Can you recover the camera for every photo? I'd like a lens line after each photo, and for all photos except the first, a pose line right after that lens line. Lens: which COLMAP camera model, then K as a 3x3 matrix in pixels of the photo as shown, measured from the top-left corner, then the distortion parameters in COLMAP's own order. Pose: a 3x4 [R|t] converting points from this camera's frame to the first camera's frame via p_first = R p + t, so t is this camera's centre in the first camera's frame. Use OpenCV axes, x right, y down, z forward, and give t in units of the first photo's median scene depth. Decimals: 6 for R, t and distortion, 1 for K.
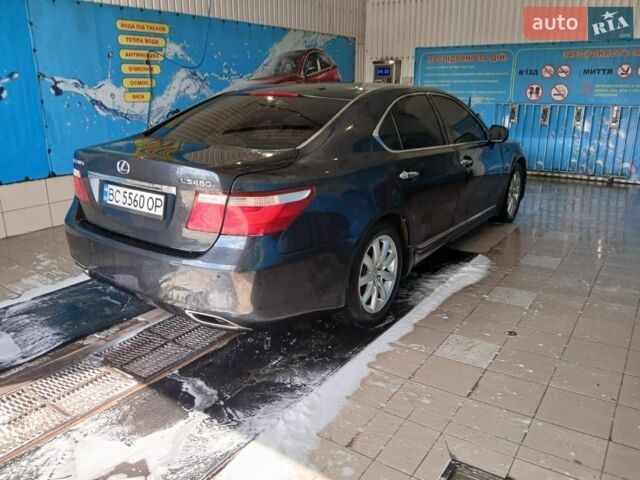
lens RADIAL K [[505.4, 0, 318.0], [0, 505.4, 236.0], [0, 0, 1]] dist [-0.013556, -0.019100]
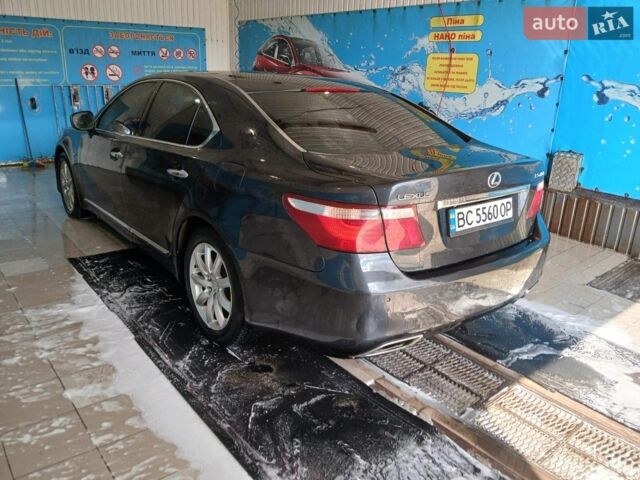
lens RADIAL K [[505.4, 0, 318.0], [0, 505.4, 245.4], [0, 0, 1]] dist [-0.013556, -0.019100]
pose [[0.270505, -0.309401, 0.911646, -1.104680], [0.244705, 0.937946, 0.245717, -0.269783], [-0.931100, 0.156617, 0.329431, 0.843624]]
